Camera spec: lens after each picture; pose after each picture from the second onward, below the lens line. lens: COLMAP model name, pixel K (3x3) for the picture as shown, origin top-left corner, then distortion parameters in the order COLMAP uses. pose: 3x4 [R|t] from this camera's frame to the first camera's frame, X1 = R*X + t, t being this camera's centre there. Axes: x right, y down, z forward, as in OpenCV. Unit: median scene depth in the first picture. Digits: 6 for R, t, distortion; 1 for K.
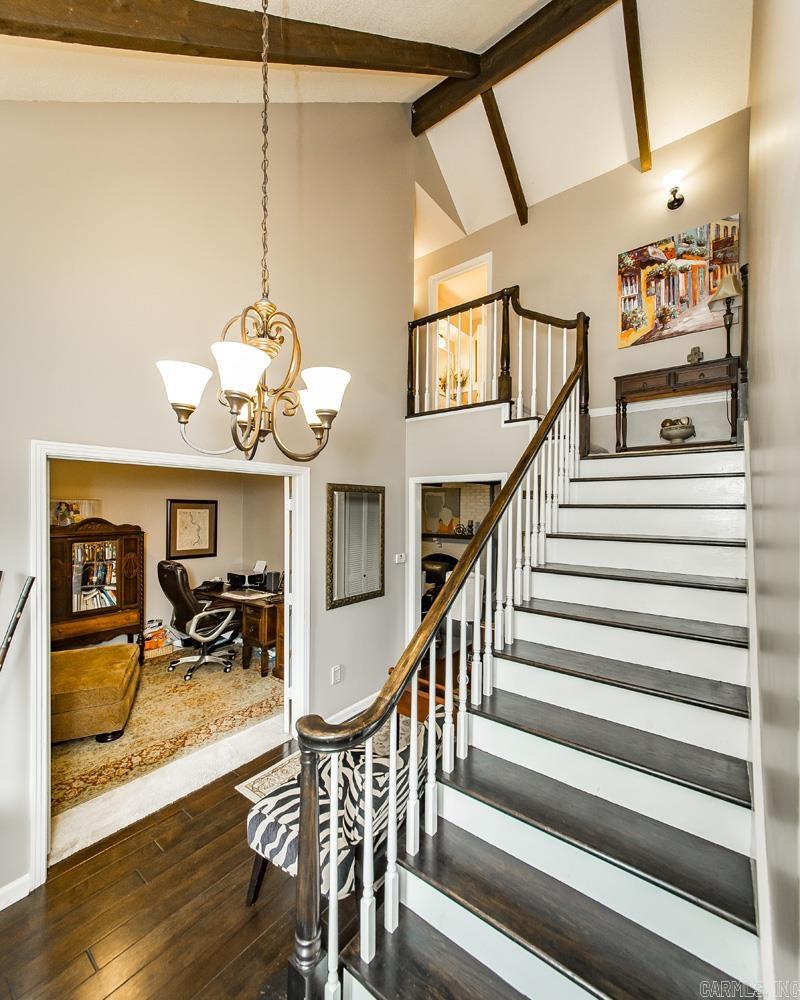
lens RADIAL K [[416.4, 0, 398.8], [0, 416.4, 506.9], [0, 0, 1]] dist [-0.003186, -0.000228]
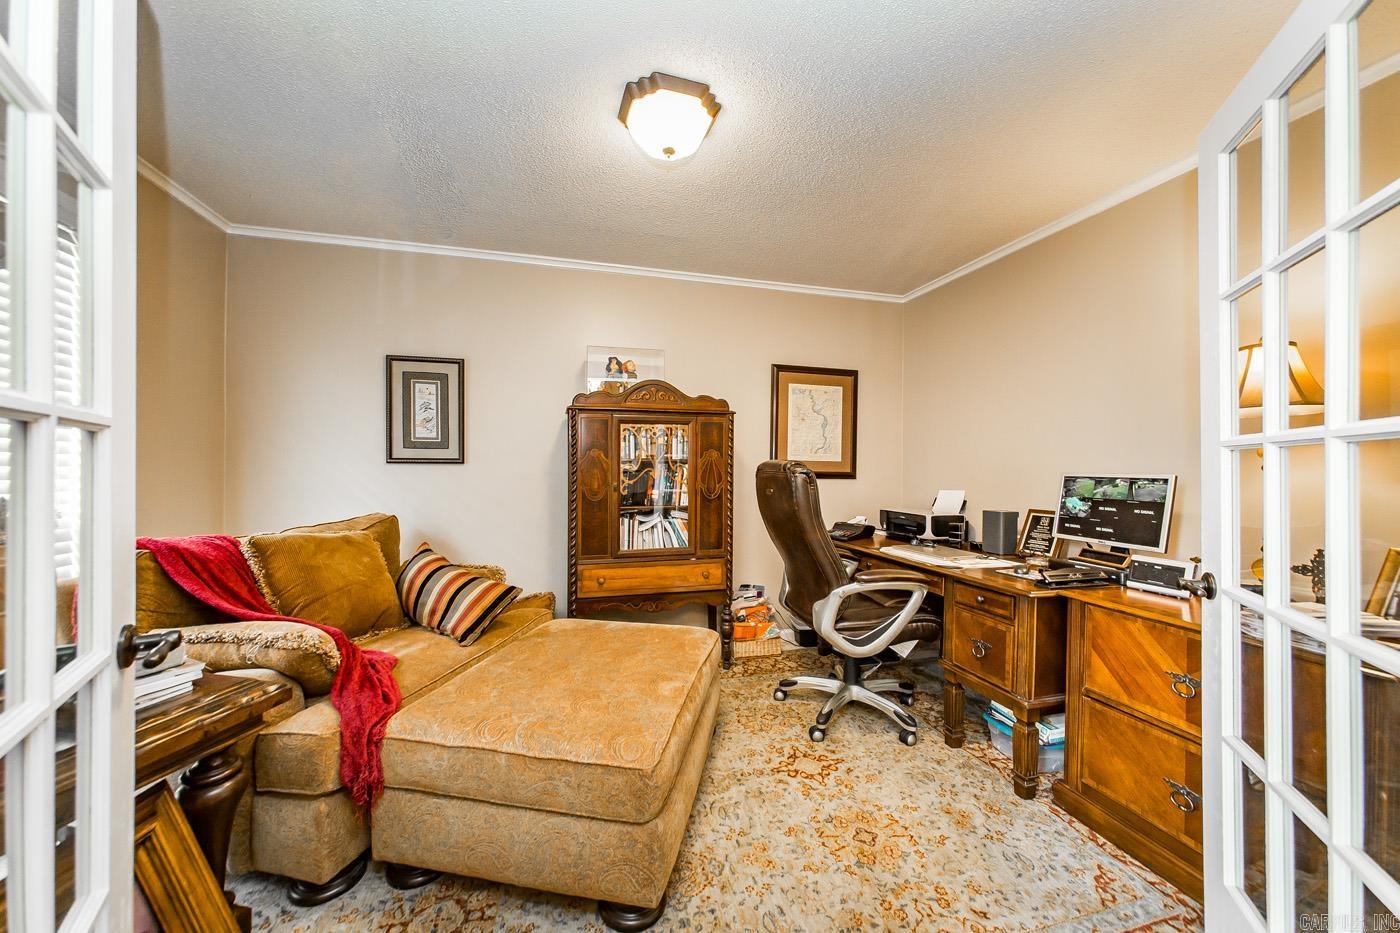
lens RADIAL K [[501.9, 0, 699.9], [0, 501.9, 465.3], [0, 0, 1]] dist [0.001291, 0.001582]
pose [[0.802876, 0.002708, -0.596140, -0.282702], [-0.004087, 0.999991, -0.000961, 0.131533], [0.596132, 0.003208, 0.802880, 0.489141]]
